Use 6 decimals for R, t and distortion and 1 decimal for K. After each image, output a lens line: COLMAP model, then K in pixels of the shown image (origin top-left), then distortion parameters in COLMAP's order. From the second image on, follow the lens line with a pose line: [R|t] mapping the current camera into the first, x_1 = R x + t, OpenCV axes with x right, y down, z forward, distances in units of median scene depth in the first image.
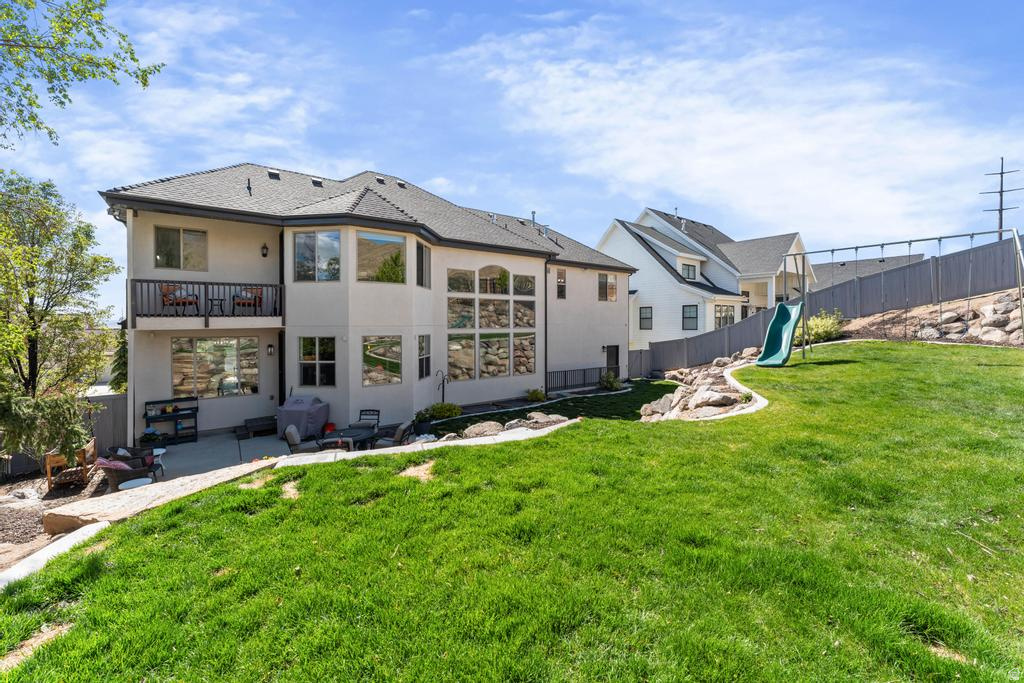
lens RADIAL K [[403.2, 0, 516.9], [0, 403.2, 334.7], [0, 0, 1]] dist [-0.001221, -0.000387]
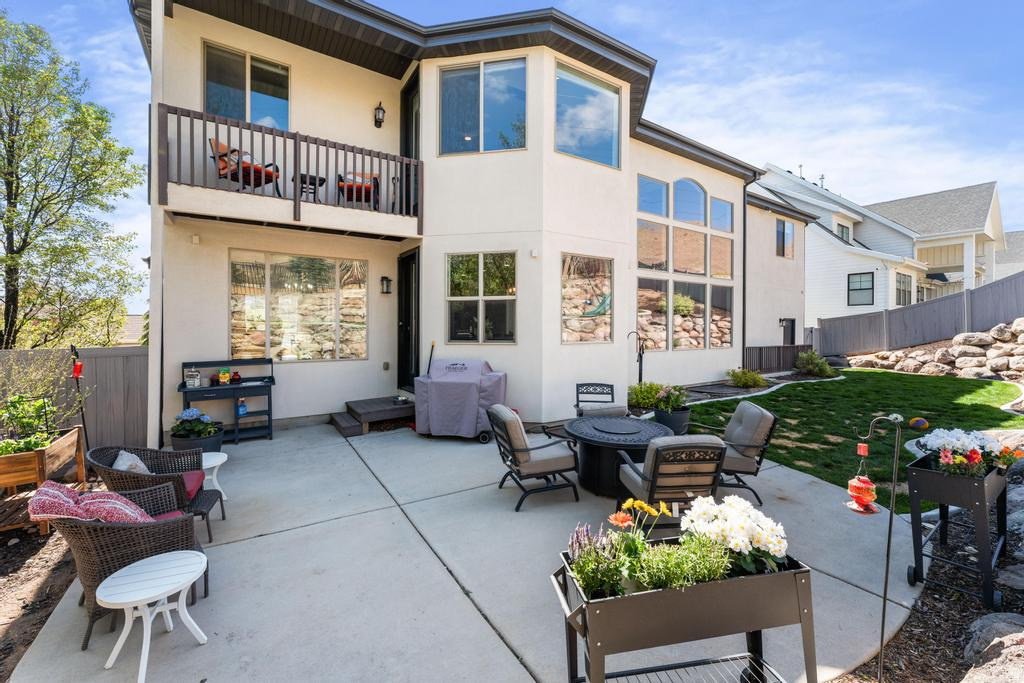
lens RADIAL K [[403.2, 0, 513.3], [0, 403.2, 335.4], [0, 0, 1]] dist [-0.001221, -0.000387]
pose [[0.998641, 0.008210, -0.051475, -0.445648], [-0.008407, 0.999958, -0.003608, 0.126476], [0.051443, 0.004036, 0.998668, 0.476383]]
